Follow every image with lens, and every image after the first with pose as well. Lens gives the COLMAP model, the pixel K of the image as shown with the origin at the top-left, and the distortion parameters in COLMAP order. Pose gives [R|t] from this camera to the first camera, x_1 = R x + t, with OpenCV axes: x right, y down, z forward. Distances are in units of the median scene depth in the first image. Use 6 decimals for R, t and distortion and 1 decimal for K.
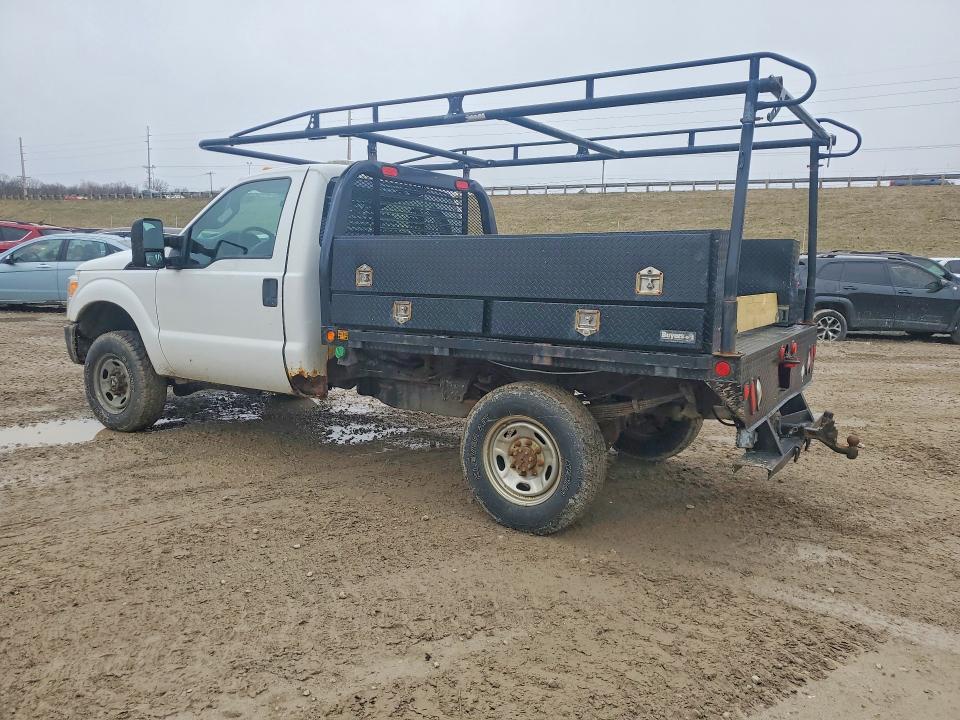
lens RADIAL K [[761.0, 0, 480.0], [0, 761.0, 360.0], [0, 0, 1]] dist [0.005639, 0.010105]
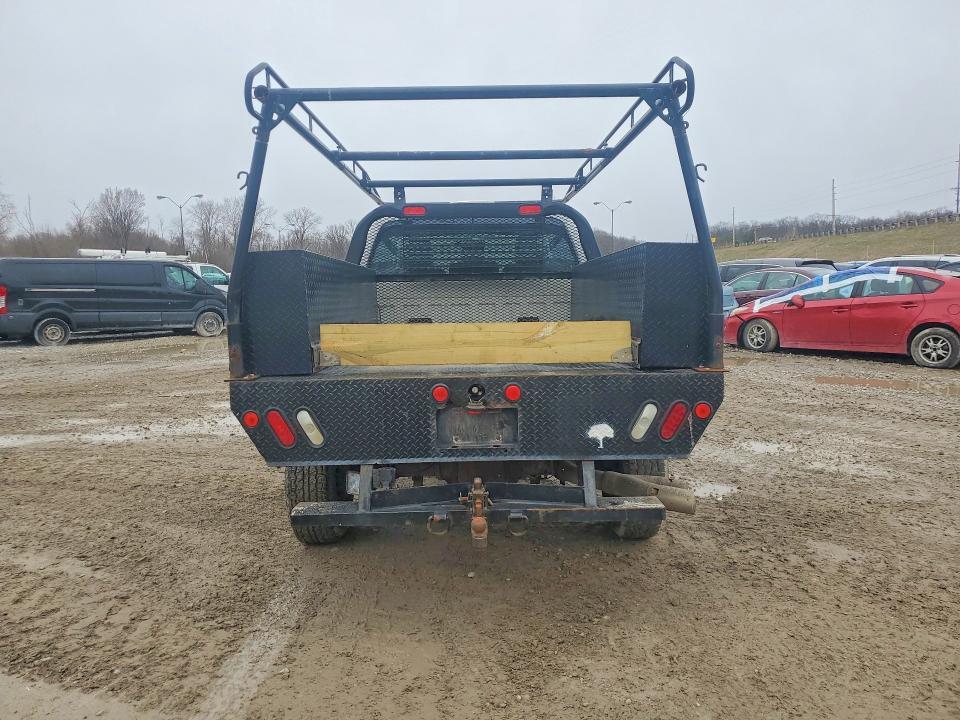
lens RADIAL K [[761.0, 0, 480.0], [0, 761.0, 360.0], [0, 0, 1]] dist [0.005639, 0.010105]
pose [[0.529291, 0.054183, -0.846708, 1.130173], [-0.088389, 0.996050, 0.008486, -0.057974], [0.843824, 0.070348, 0.531990, 0.636095]]
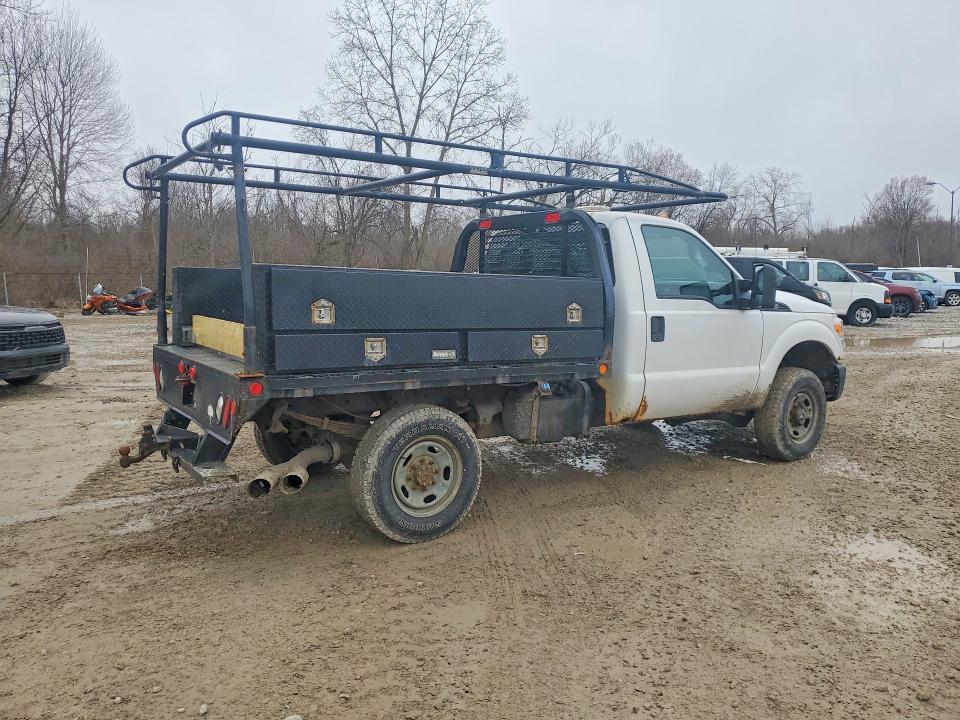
lens RADIAL K [[781.4, 0, 480.0], [0, 781.4, 360.0], [0, 0, 1]] dist [0.021438, -0.000540]
pose [[-0.427187, 0.068087, -0.901596, 1.327353], [-0.142477, 0.979633, 0.141488, -0.263169], [0.892867, 0.188898, -0.408786, 1.963800]]
